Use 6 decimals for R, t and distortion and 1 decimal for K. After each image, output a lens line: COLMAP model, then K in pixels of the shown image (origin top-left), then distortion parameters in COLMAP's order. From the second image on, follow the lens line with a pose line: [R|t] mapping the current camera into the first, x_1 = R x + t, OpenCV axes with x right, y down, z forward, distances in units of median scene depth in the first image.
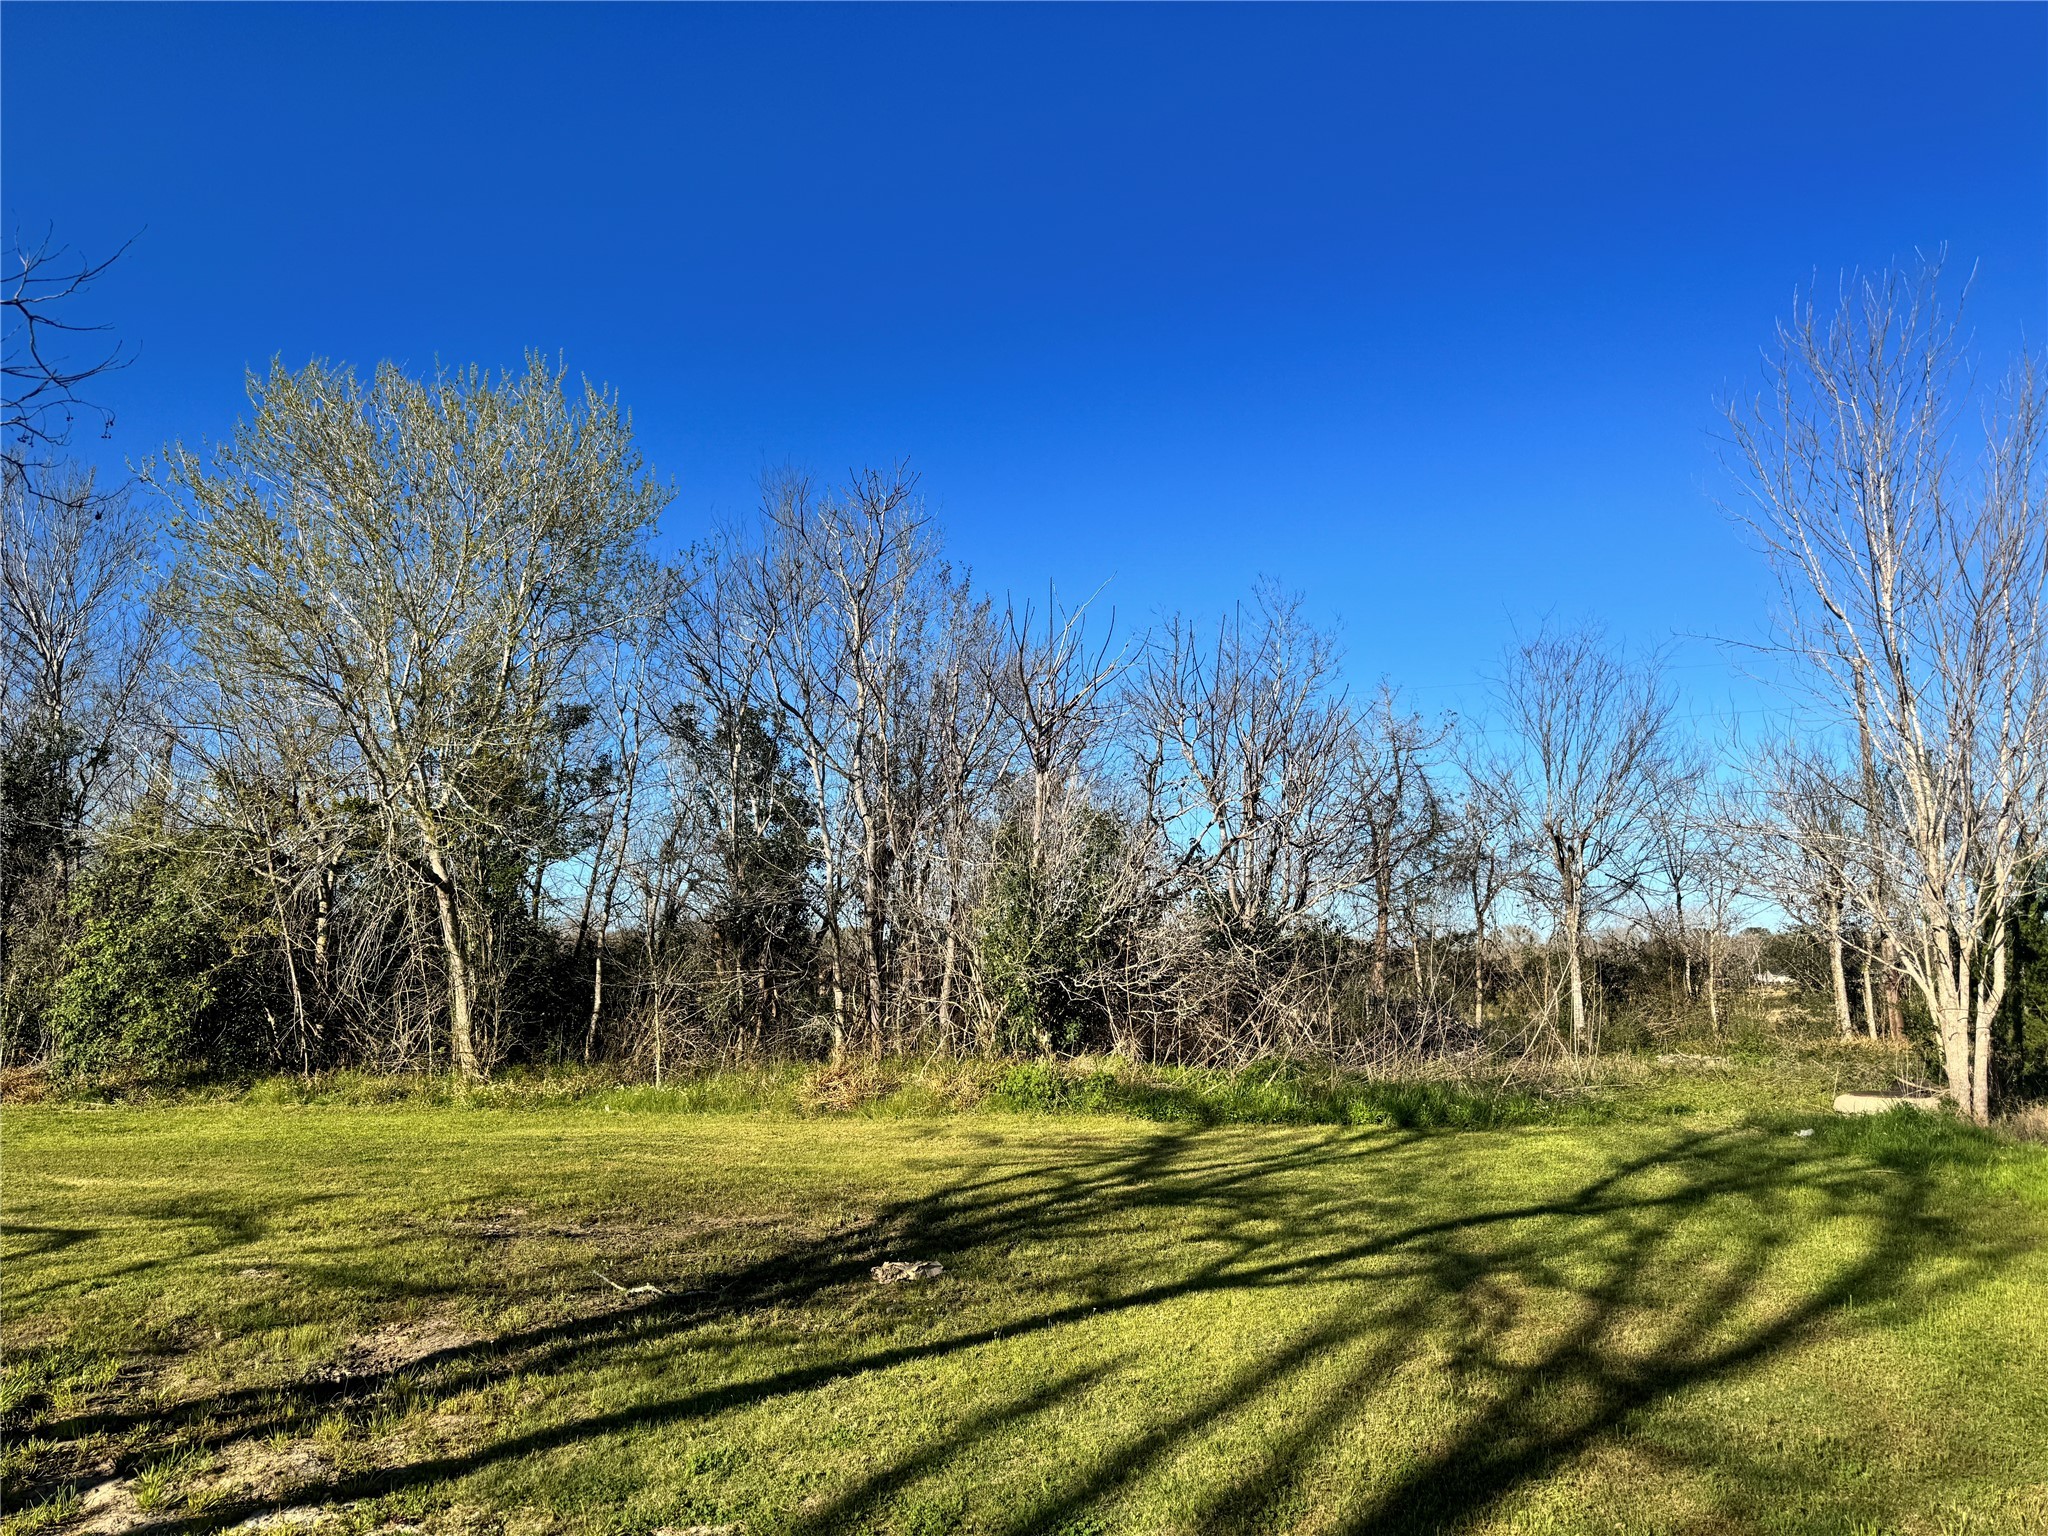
lens RADIAL K [[1436.5, 0, 1024.0], [0, 1436.5, 768.0], [0, 0, 1]] dist [-0.002501, 0.007245]
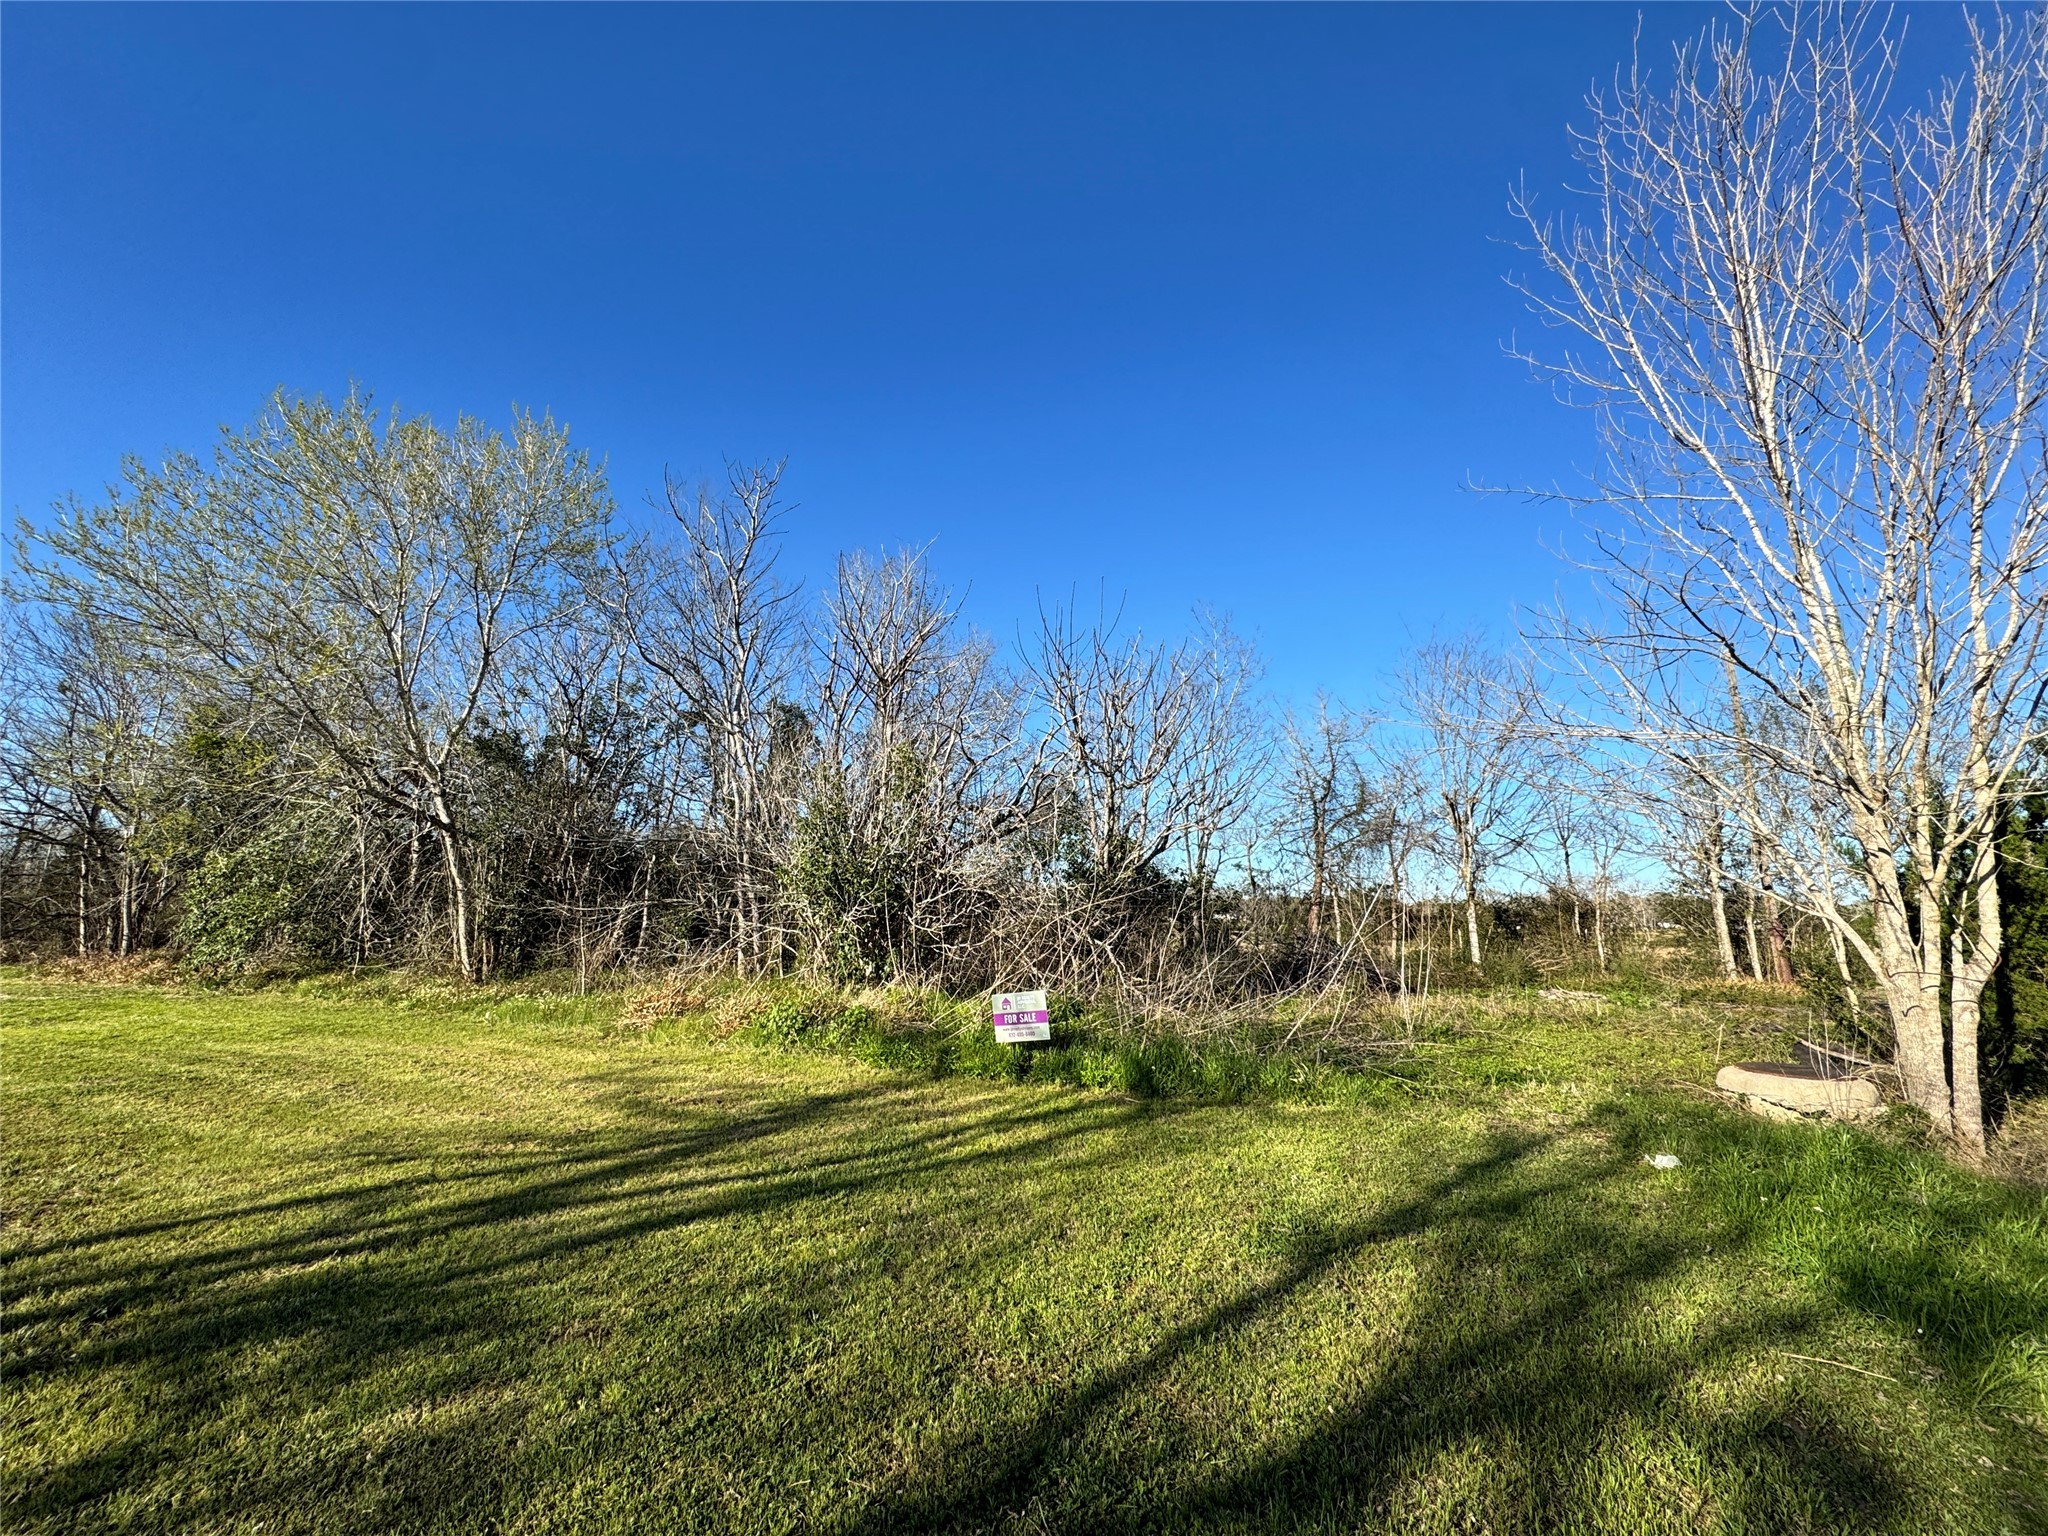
lens RADIAL K [[814.5, 0, 1017.5], [0, 814.5, 763.2], [0, 0, 1]] dist [-0.005425, -0.000111]
pose [[0.980631, -0.016423, -0.195172, 0.130671], [0.008899, 0.999185, -0.039360, 0.034069], [0.195660, 0.036861, 0.979979, 0.227088]]
